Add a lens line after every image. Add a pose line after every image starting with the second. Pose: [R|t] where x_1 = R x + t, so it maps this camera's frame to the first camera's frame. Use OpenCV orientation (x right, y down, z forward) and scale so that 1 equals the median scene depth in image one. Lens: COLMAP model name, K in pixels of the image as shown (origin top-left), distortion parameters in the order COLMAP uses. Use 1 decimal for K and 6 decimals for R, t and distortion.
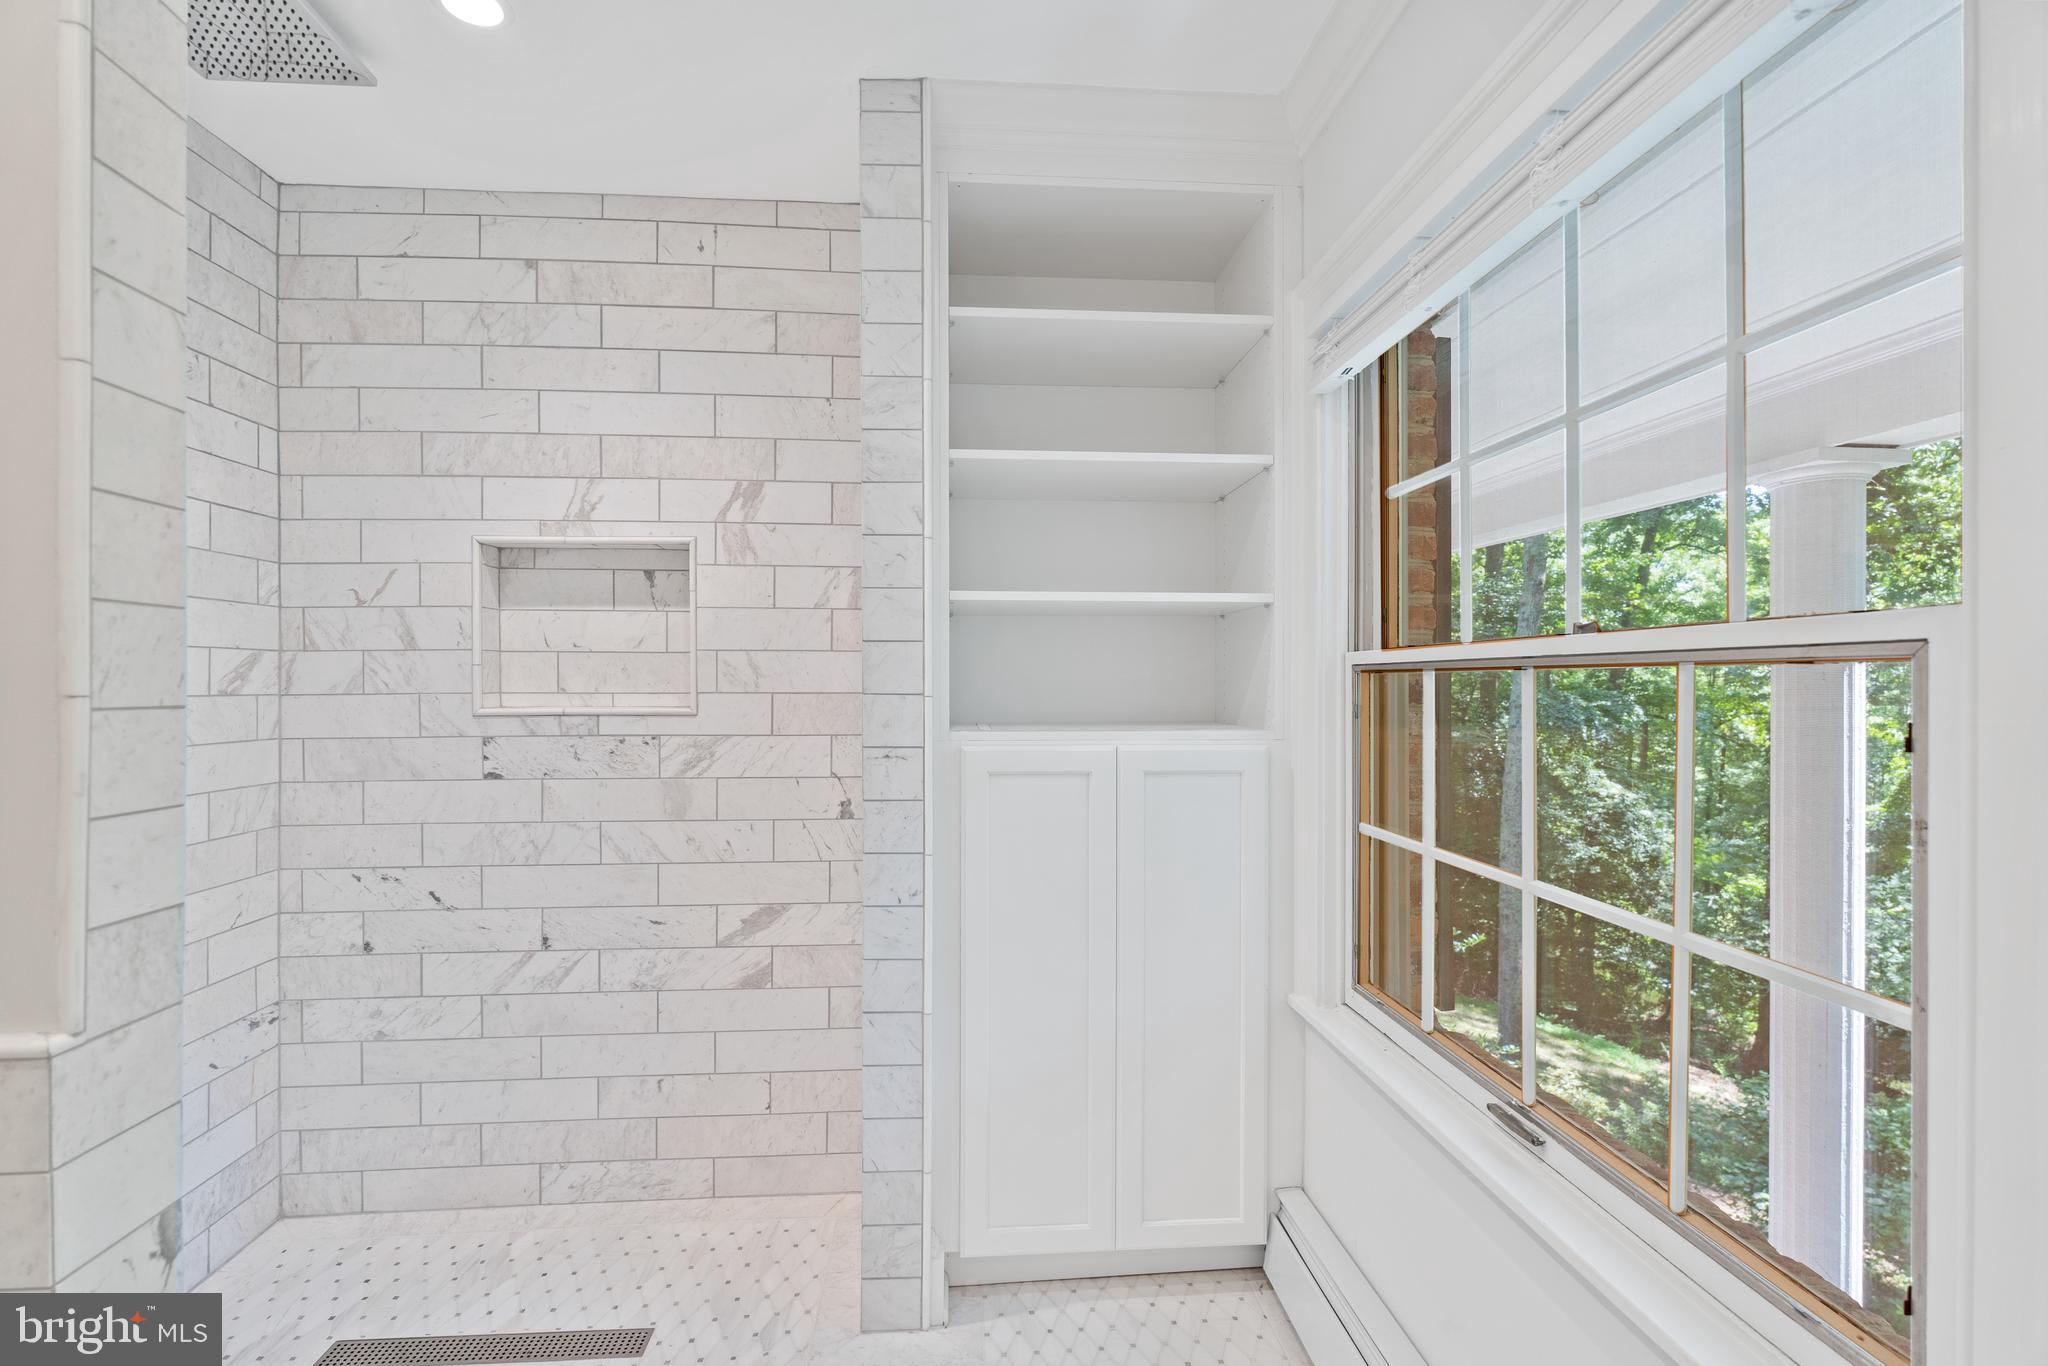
lens RADIAL K [[934.3, 0, 1020.9], [0, 934.3, 682.4], [0, 0, 1]] dist [0.005624, 0.001088]
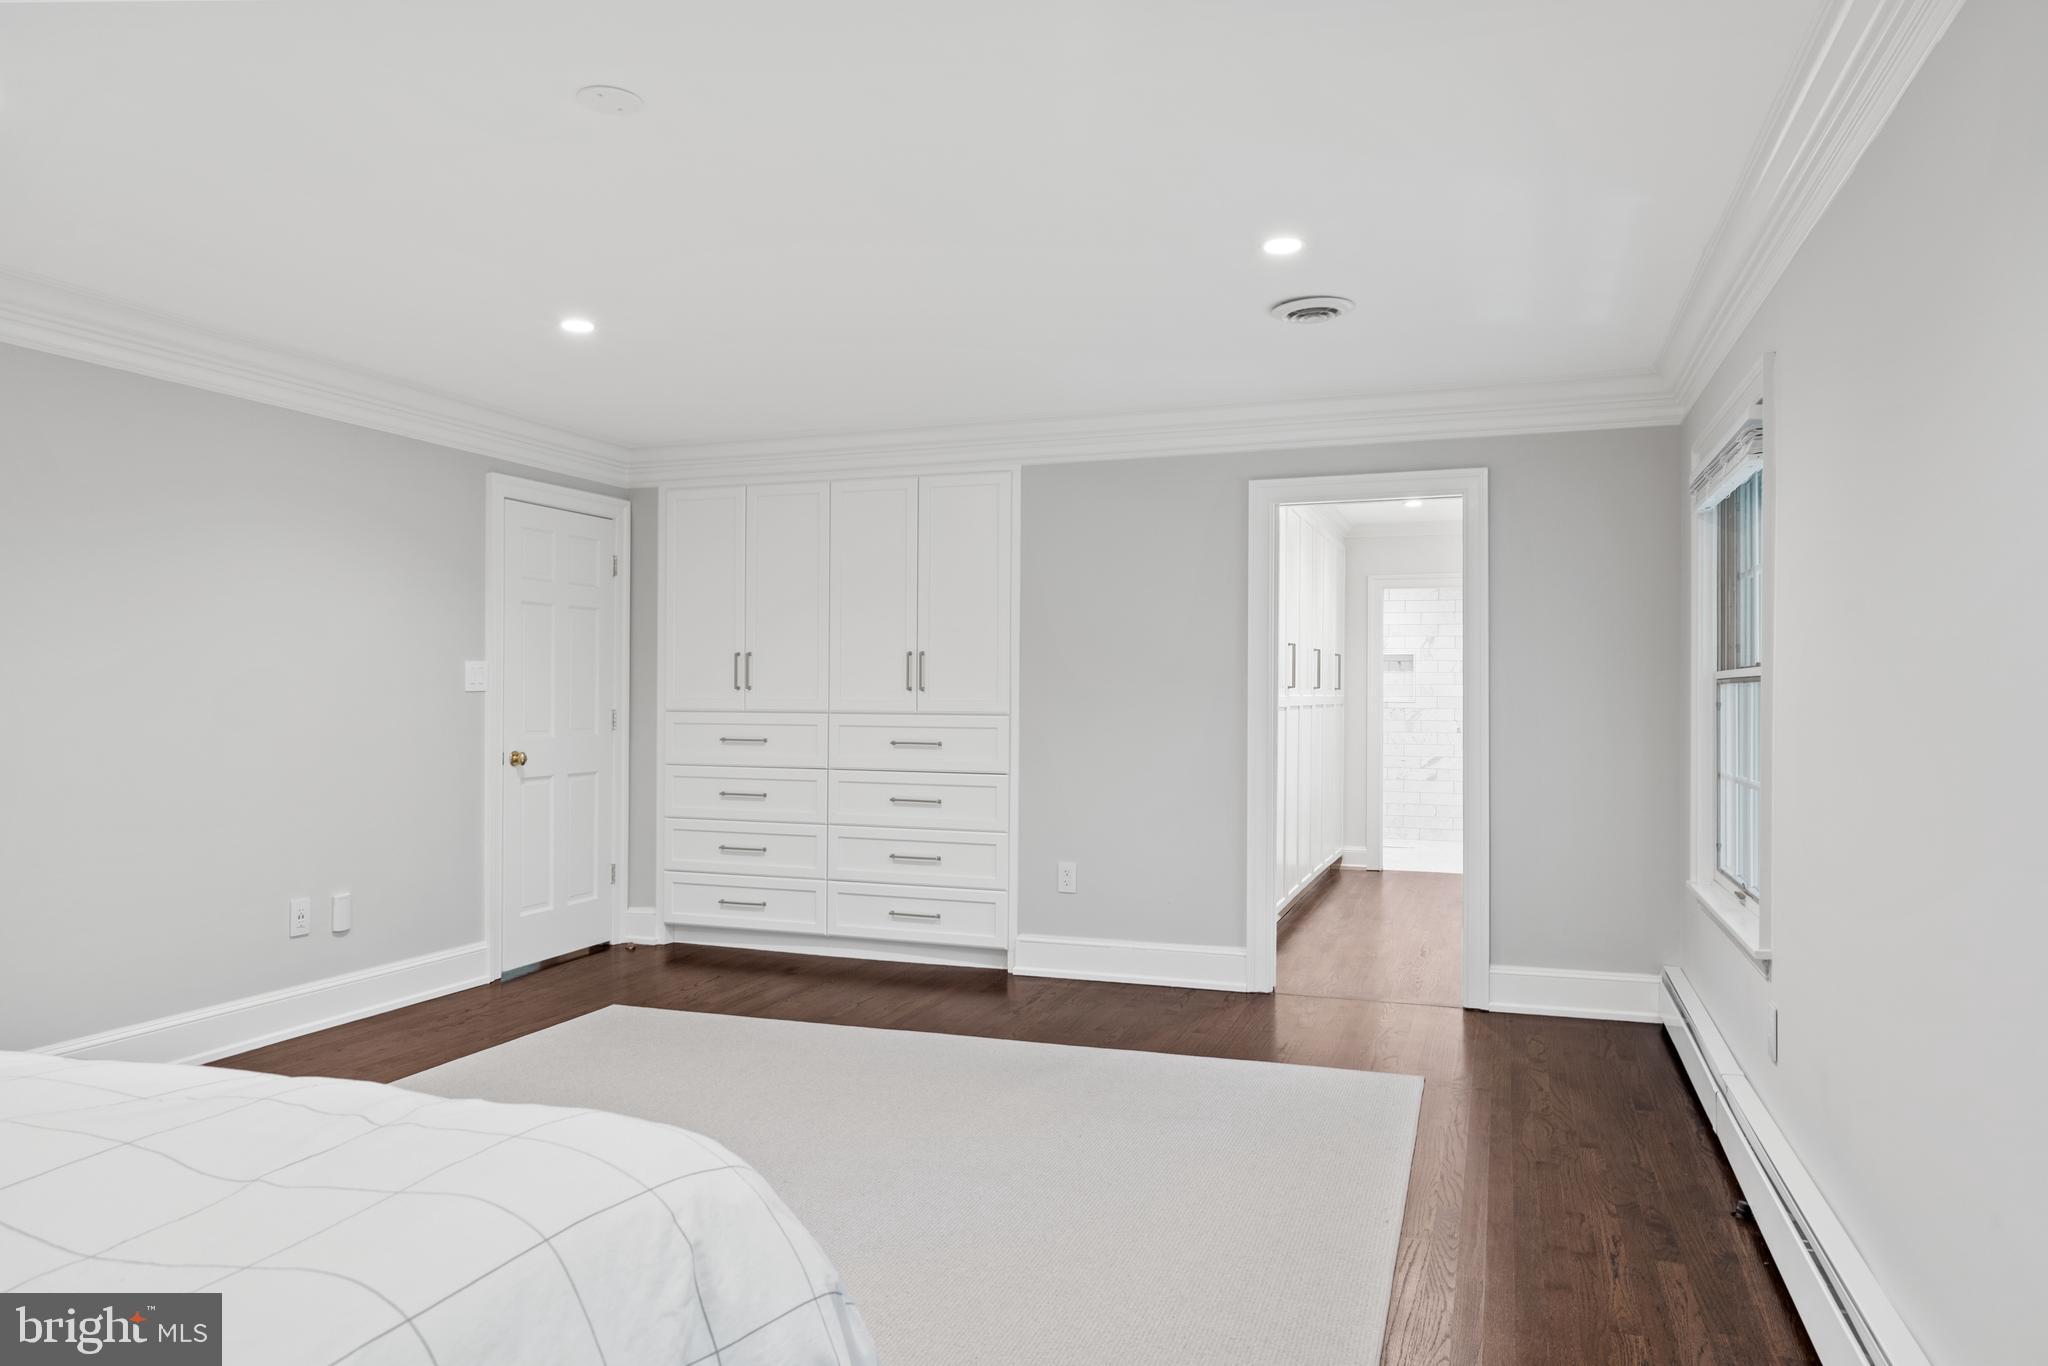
lens RADIAL K [[1319.1, 0, 1021.4], [0, 1319.1, 682.1], [0, 0, 1]] dist [-0.000154, -0.000055]
pose [[0.951215, -0.000761, -0.308529, -0.223277], [-0.001748, 0.999968, -0.007855, -0.000388], [0.308525, 0.008011, 0.951182, -4.218797]]
